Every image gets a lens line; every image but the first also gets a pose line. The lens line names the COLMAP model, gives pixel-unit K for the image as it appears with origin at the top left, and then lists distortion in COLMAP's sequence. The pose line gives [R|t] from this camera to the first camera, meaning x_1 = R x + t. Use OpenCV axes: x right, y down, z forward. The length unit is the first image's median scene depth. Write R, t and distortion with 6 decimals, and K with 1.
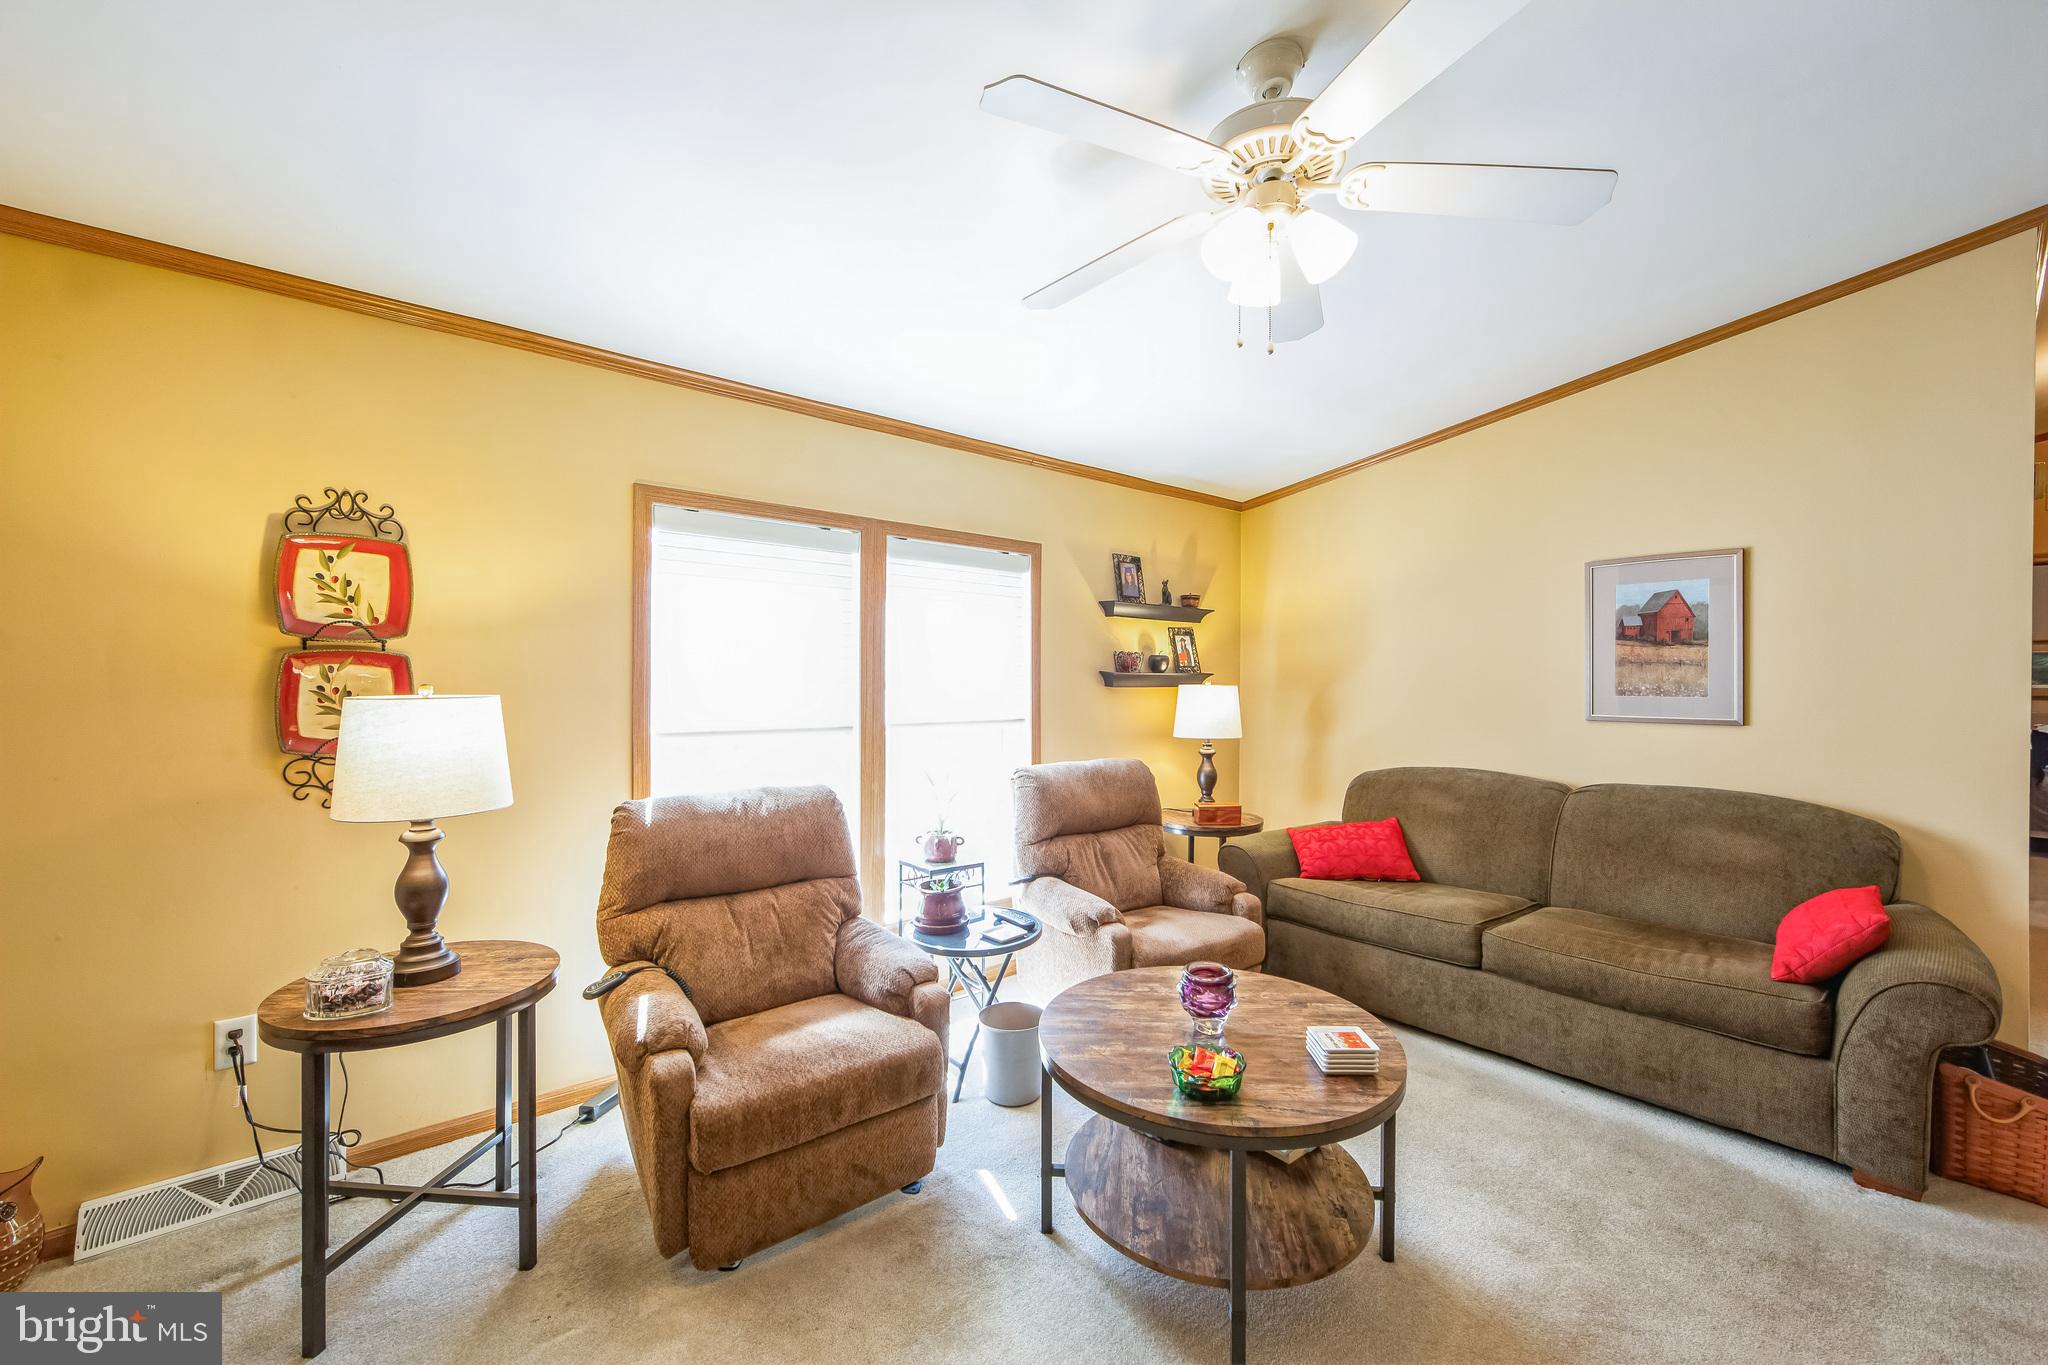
lens RADIAL K [[820.5, 0, 1041.0], [0, 820.5, 671.3], [0, 0, 1]] dist [-0.011722, 0.002780]
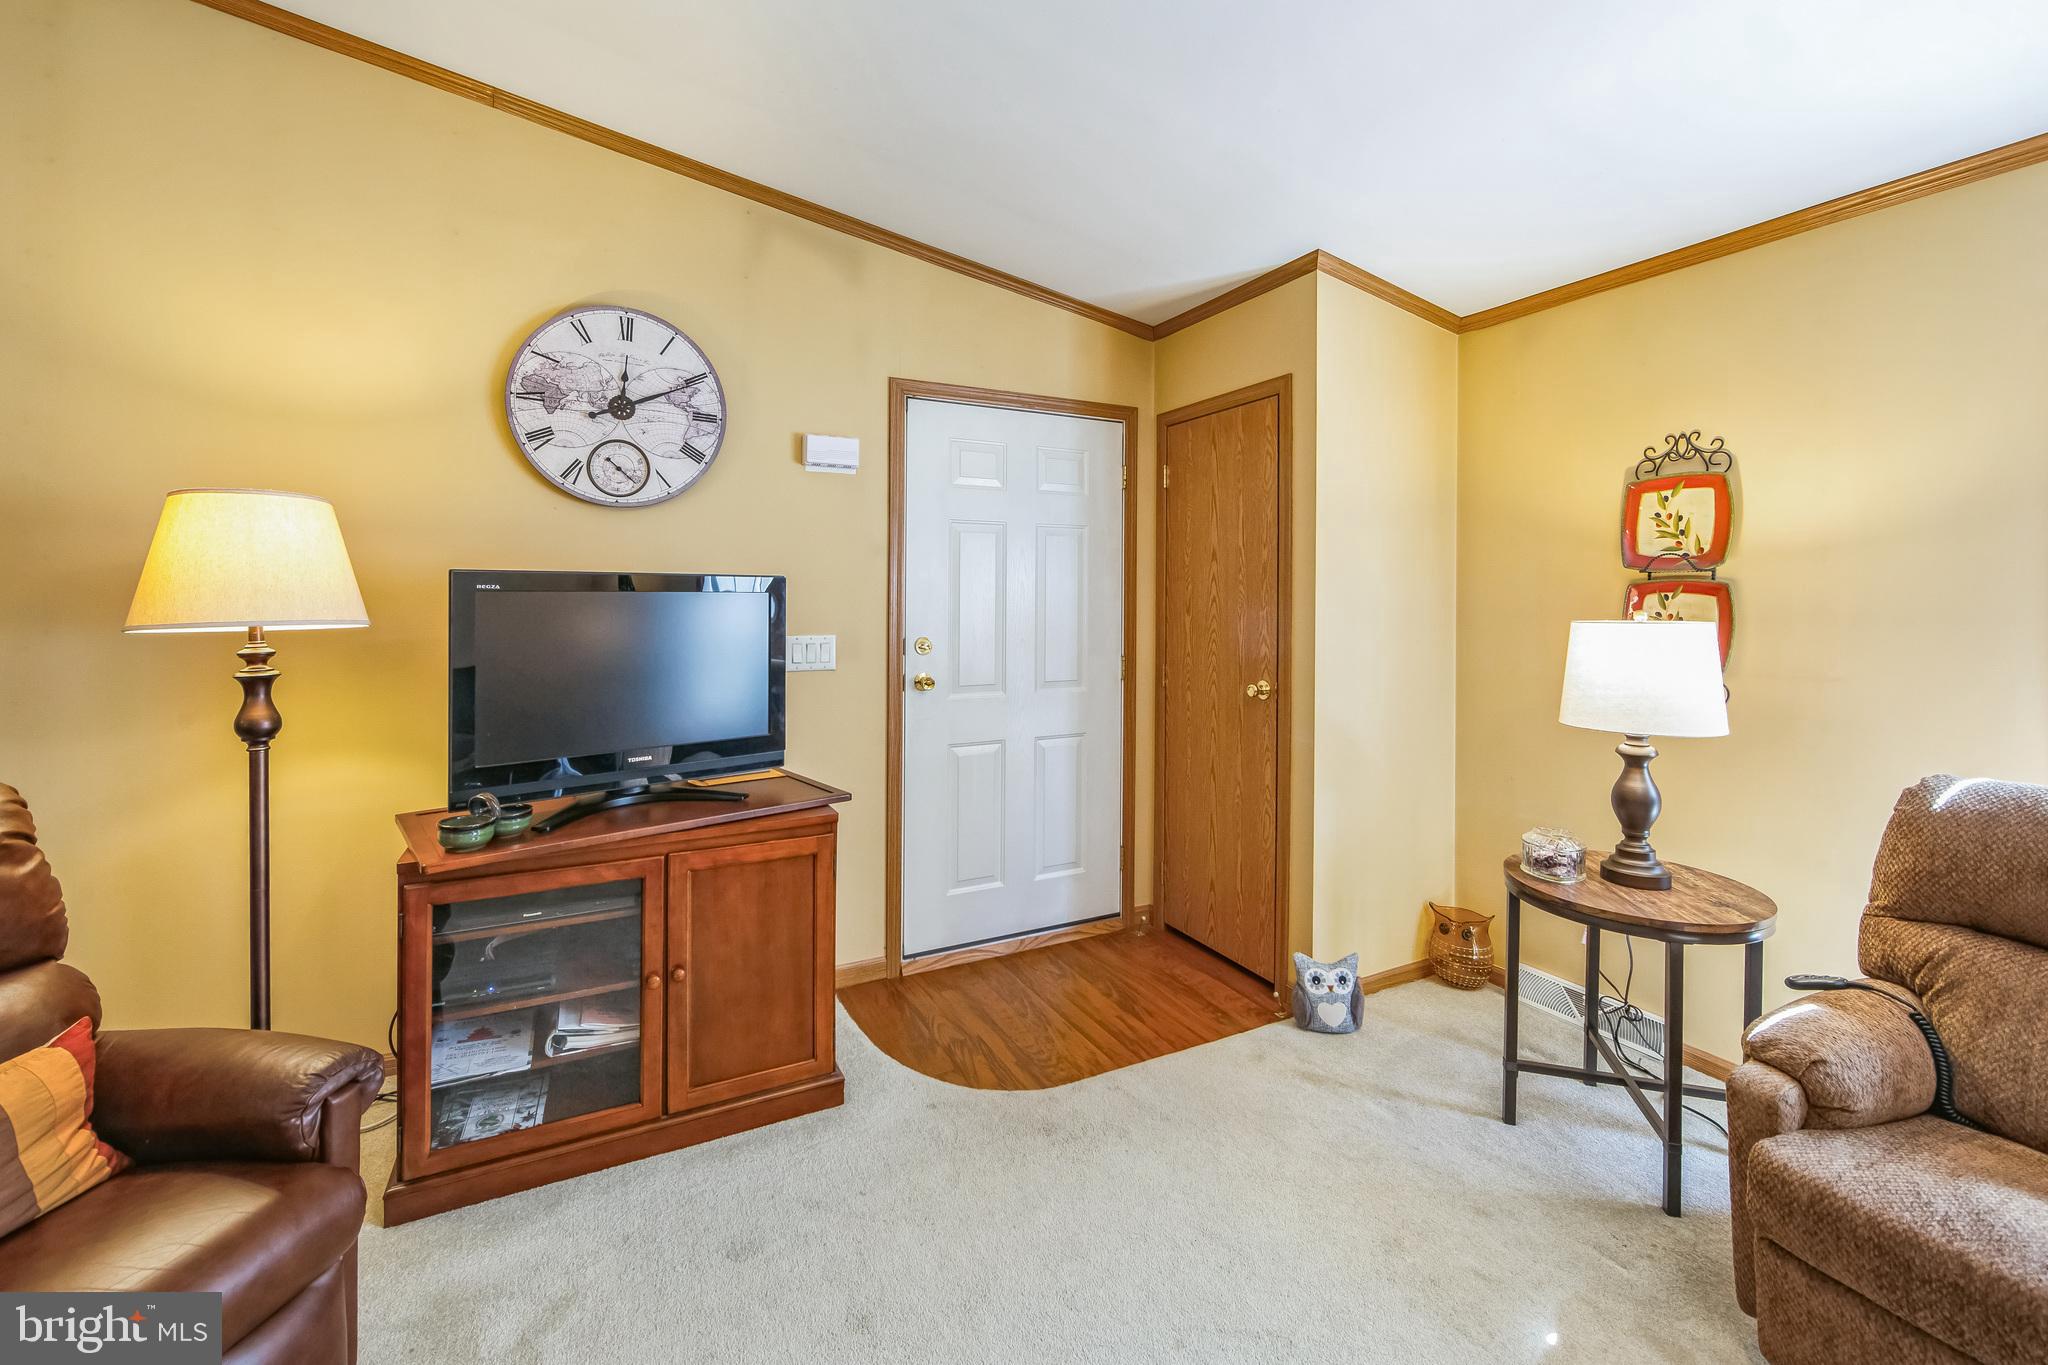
lens RADIAL K [[820.5, 0, 1008.4], [0, 820.5, 600.5], [0, 0, 1]] dist [-0.011722, 0.002780]
pose [[-0.229046, -0.008540, -0.973378, 0.300779], [0.001643, 0.999957, -0.009160, 0.007230], [0.973414, -0.003697, -0.229022, 0.275360]]
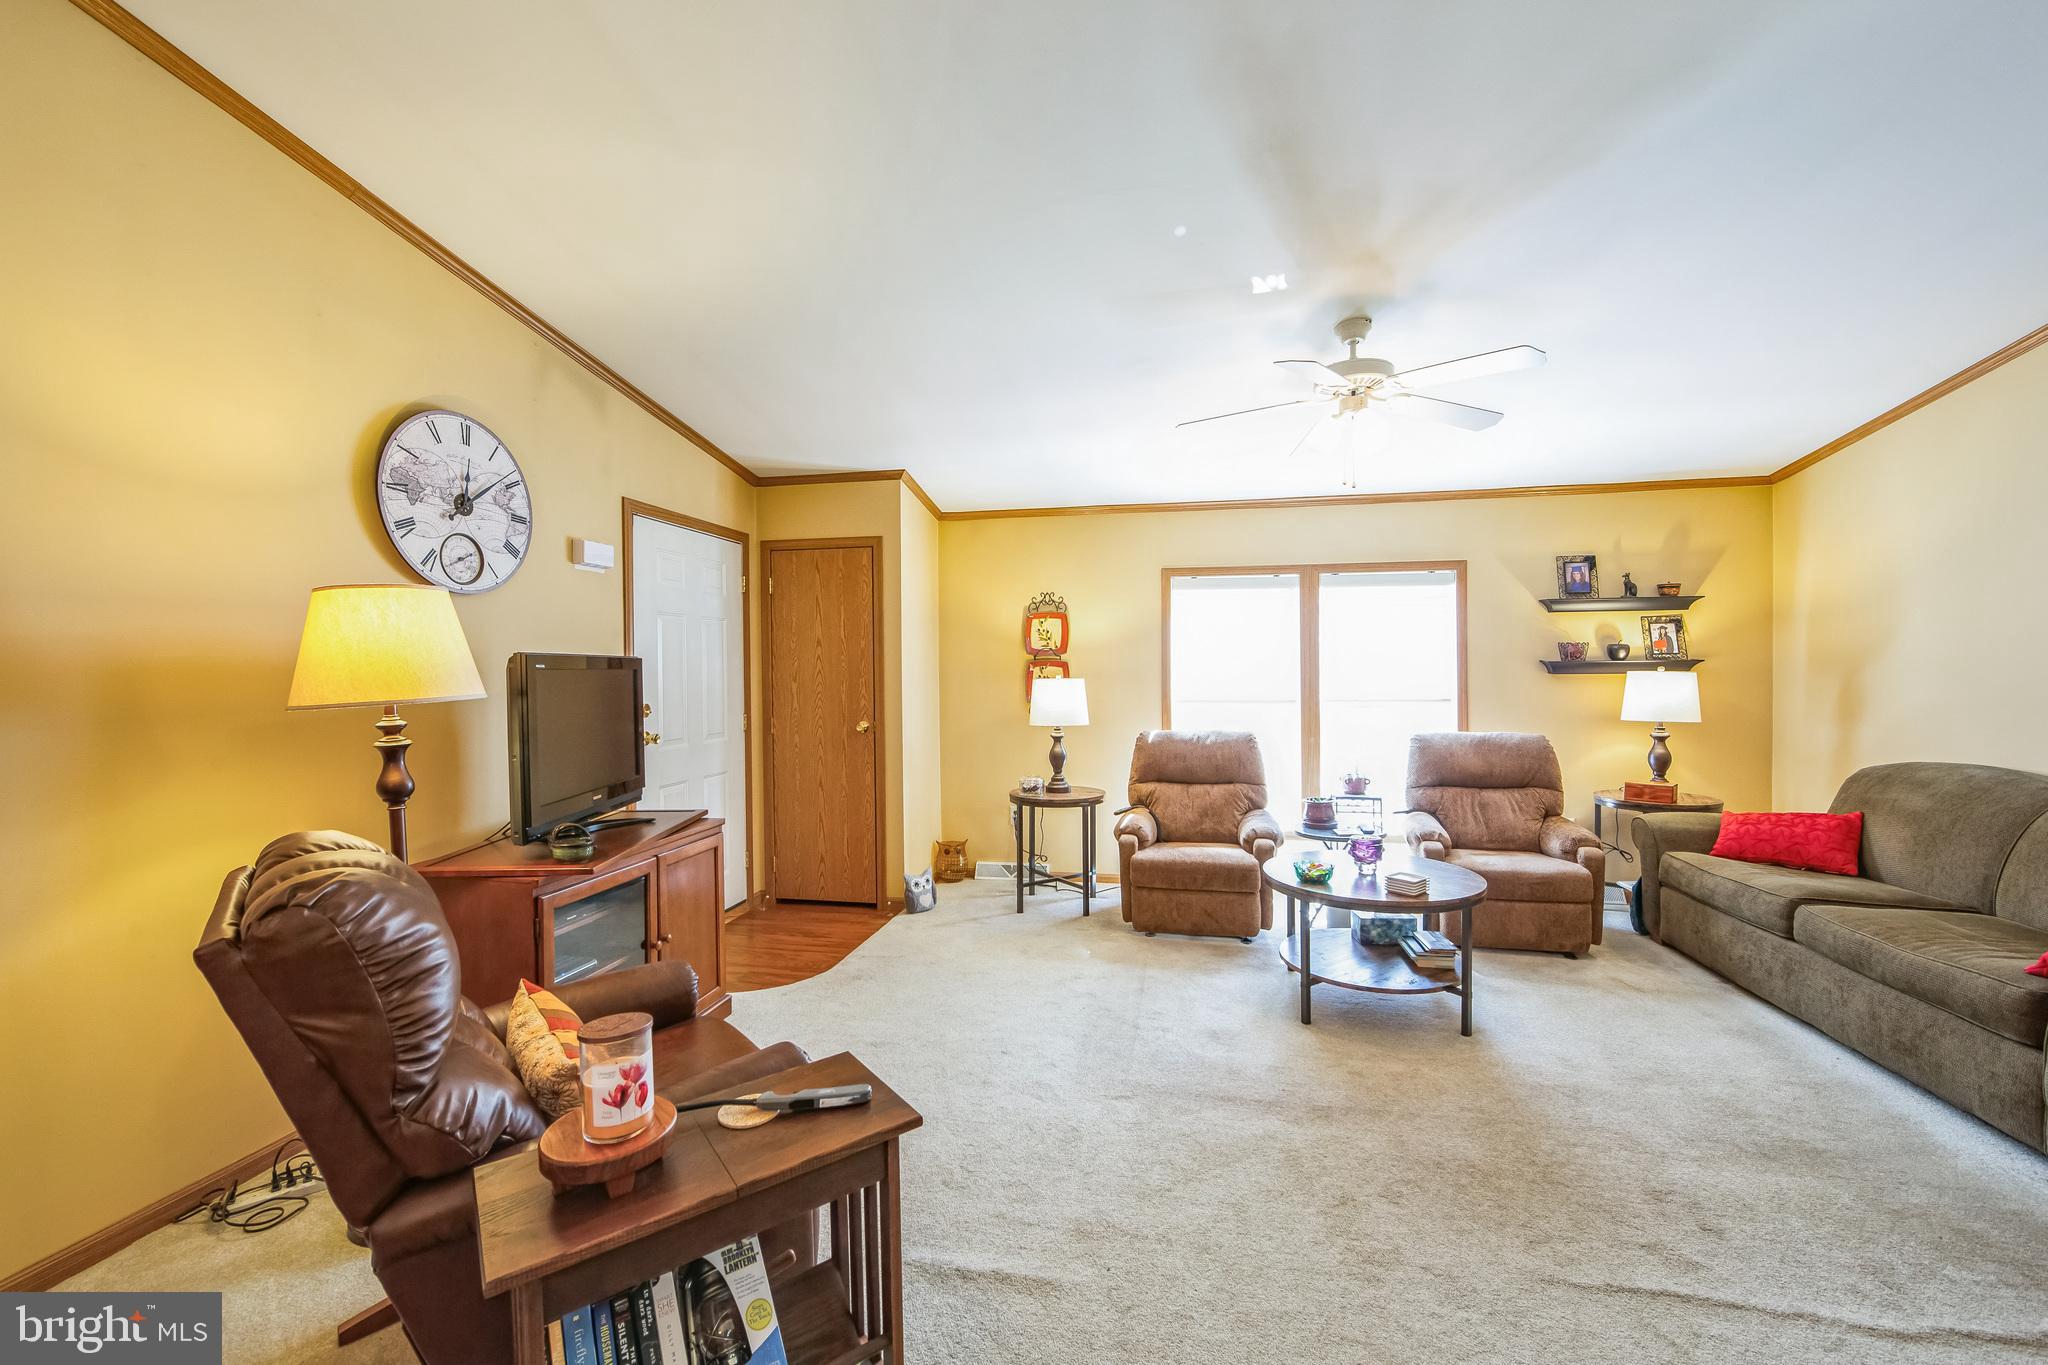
lens RADIAL K [[820.5, 0, 1007.6], [0, 820.5, 686.5], [0, 0, 1]] dist [-0.011722, 0.002780]
pose [[0.608188, 0.003383, -0.793786, 0.711086], [0.017940, 0.999677, 0.018006, 0.003486], [0.793590, -0.025191, 0.607931, -0.400278]]
